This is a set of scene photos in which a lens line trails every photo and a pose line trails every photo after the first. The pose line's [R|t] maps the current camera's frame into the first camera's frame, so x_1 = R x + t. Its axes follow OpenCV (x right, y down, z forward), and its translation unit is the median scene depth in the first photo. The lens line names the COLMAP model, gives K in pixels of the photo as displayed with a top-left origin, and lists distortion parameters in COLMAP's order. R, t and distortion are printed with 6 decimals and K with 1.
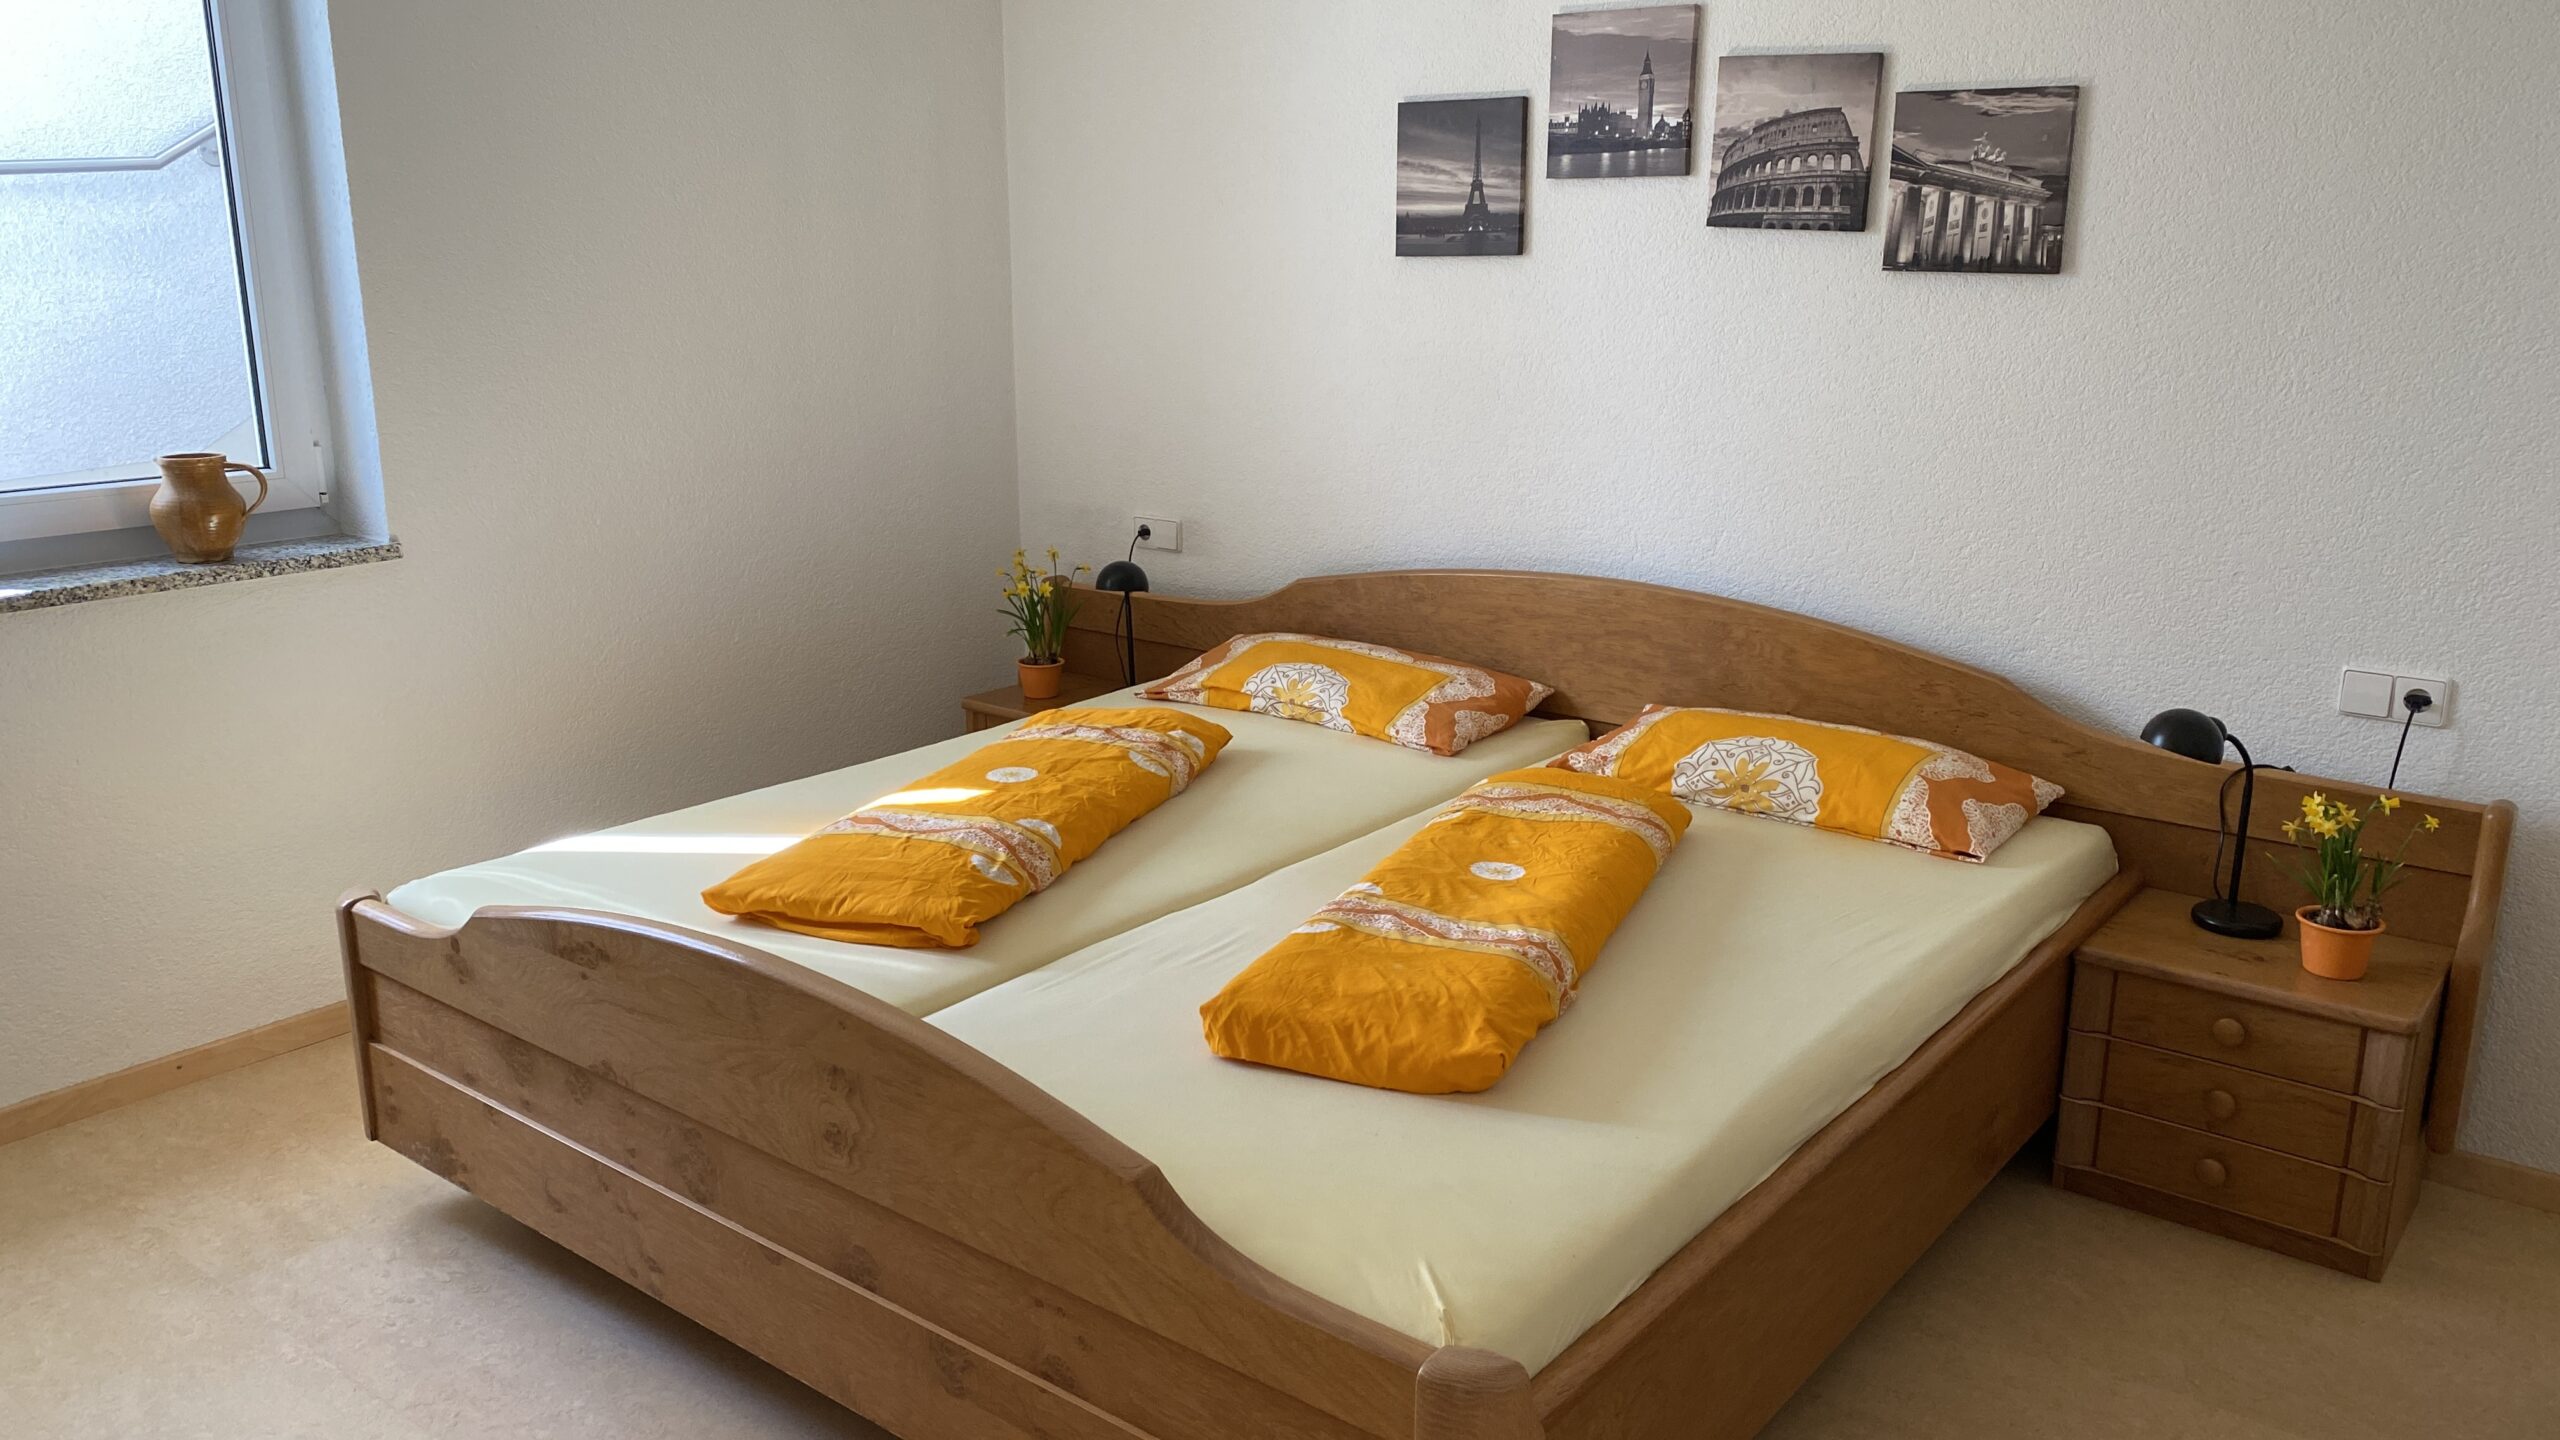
lens RADIAL K [[1934.3, 0, 1221.2], [0, 1934.3, 715.0], [0, 0, 1]] dist [0.052630, -0.073364]
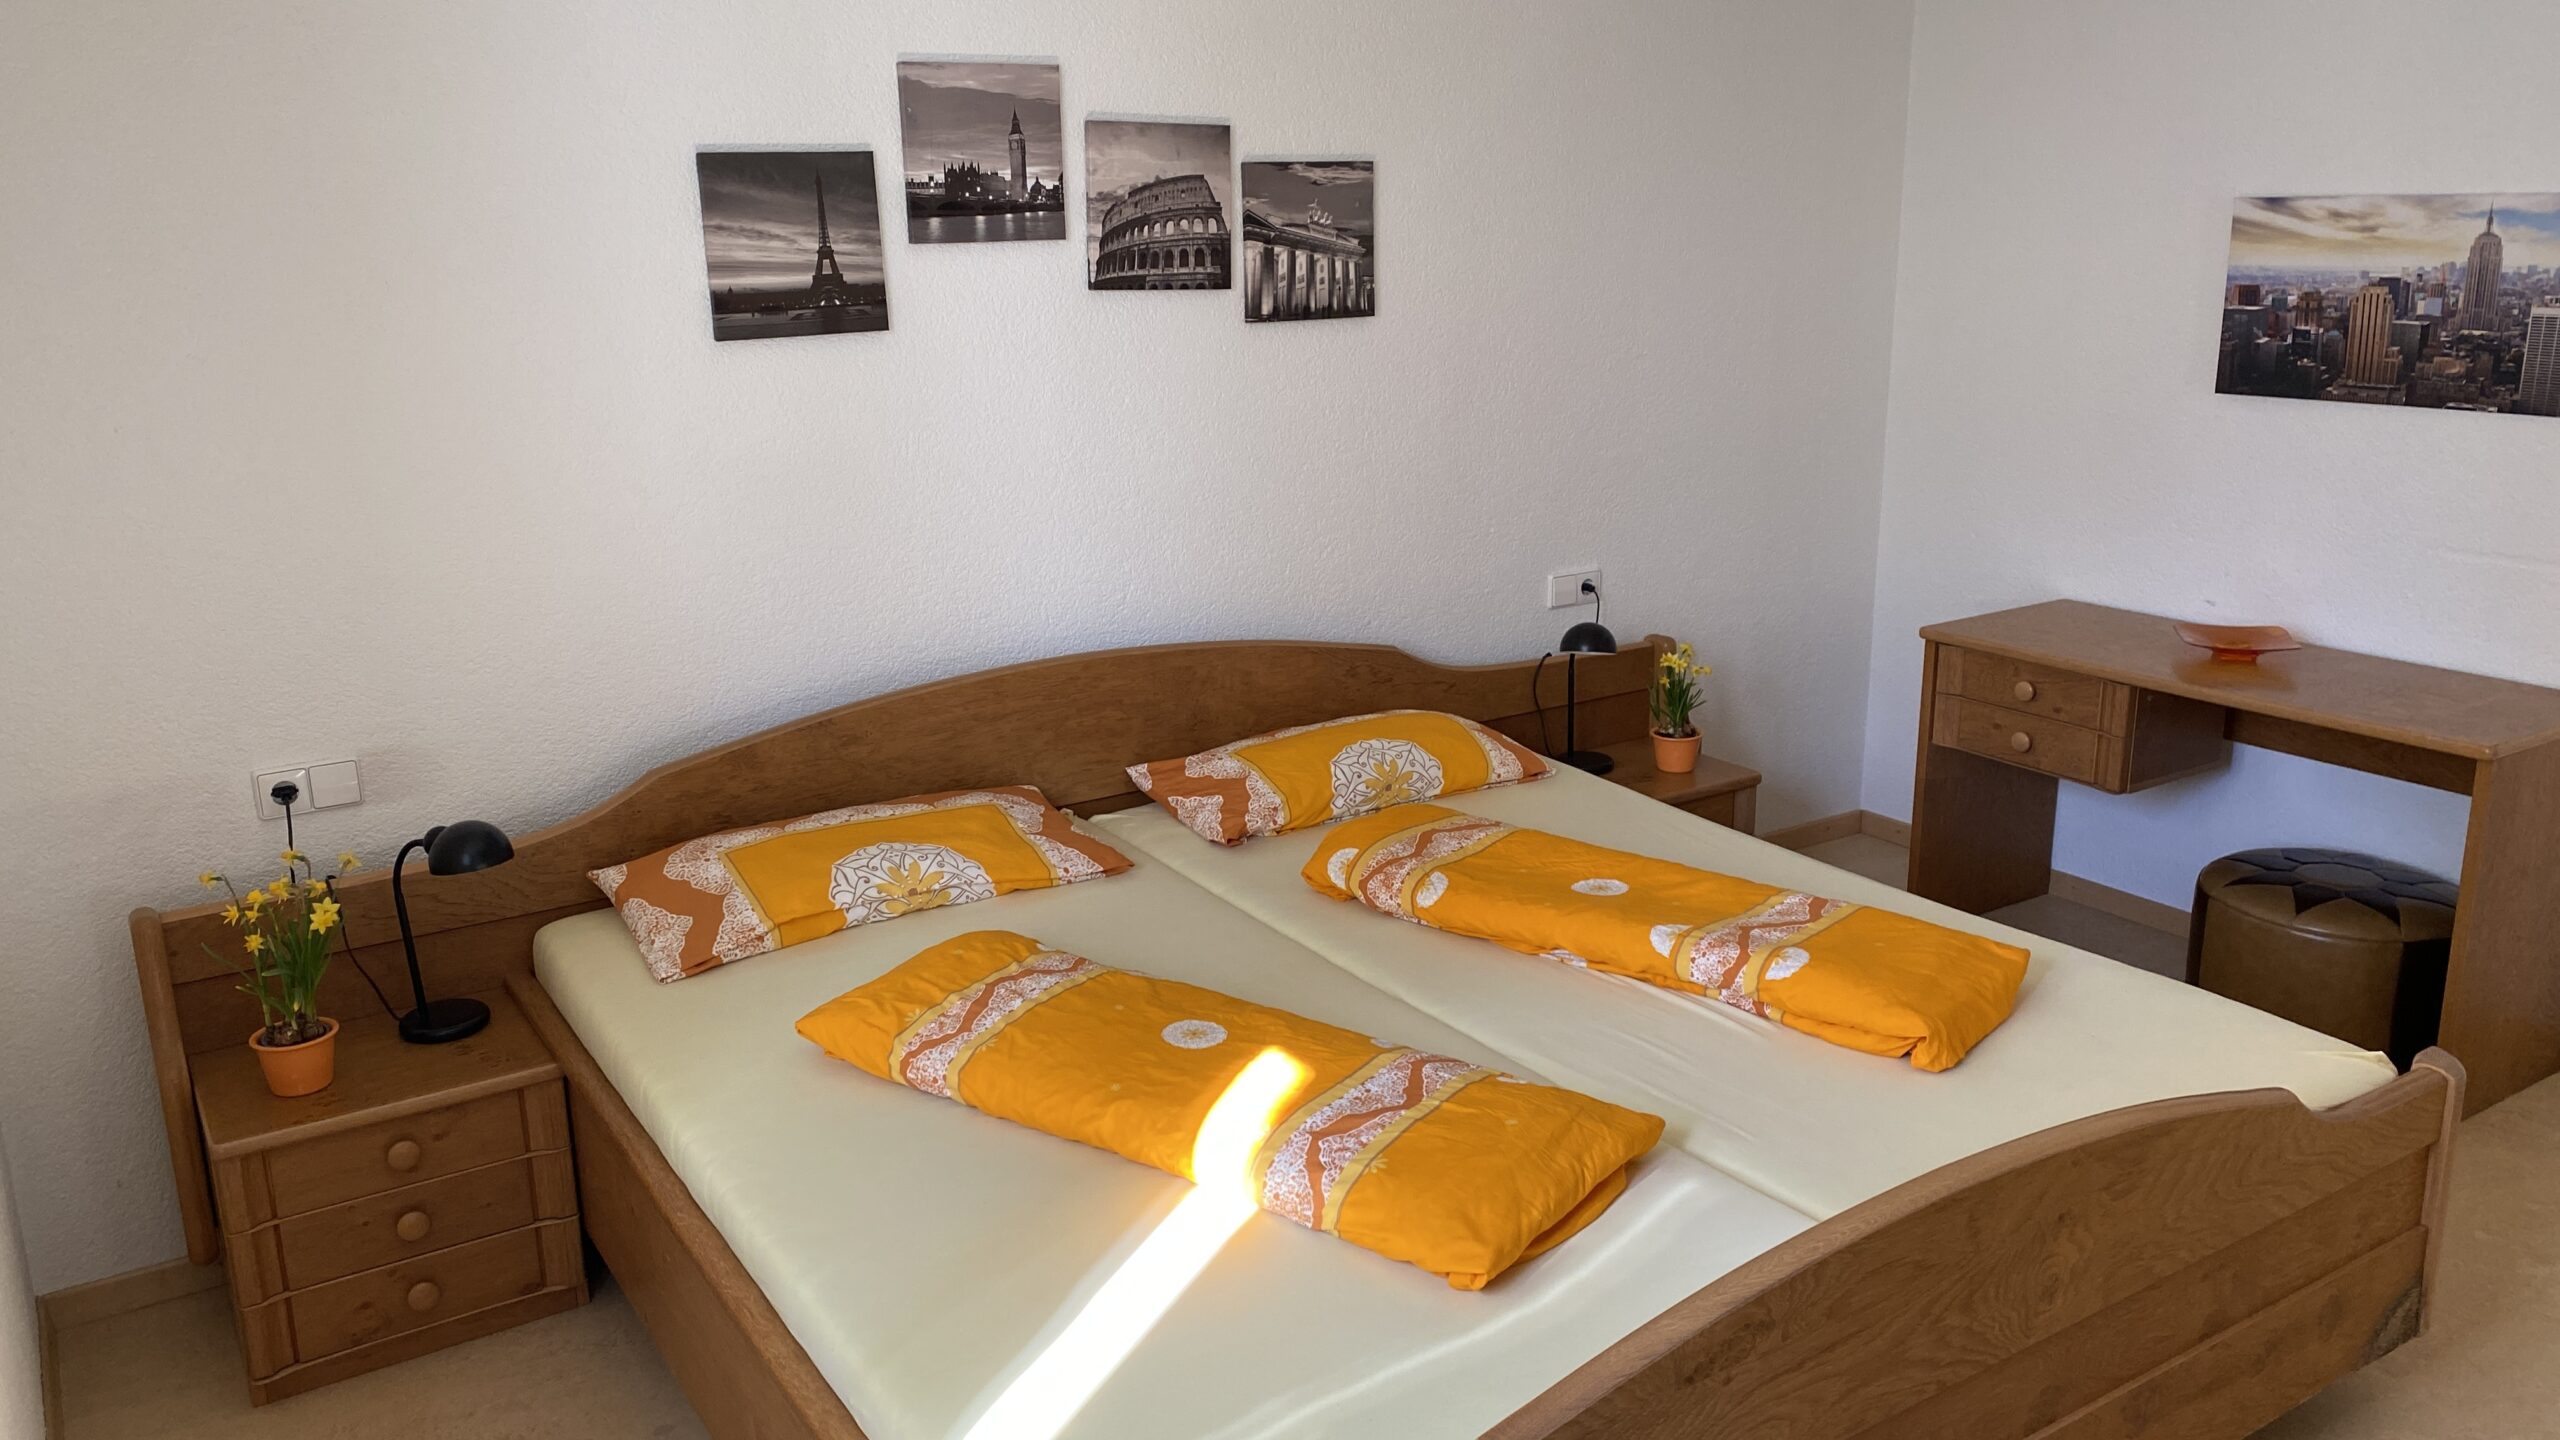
lens RADIAL K [[1934.3, 0, 1294.5], [0, 1934.3, 738.3], [0, 0, 1]] dist [0.052630, -0.073364]
pose [[0.301860, -0.263680, 0.916162, -0.695110], [0.253378, 0.948617, 0.189537, -0.195843], [-0.919065, 0.174922, 0.353160, 0.594940]]
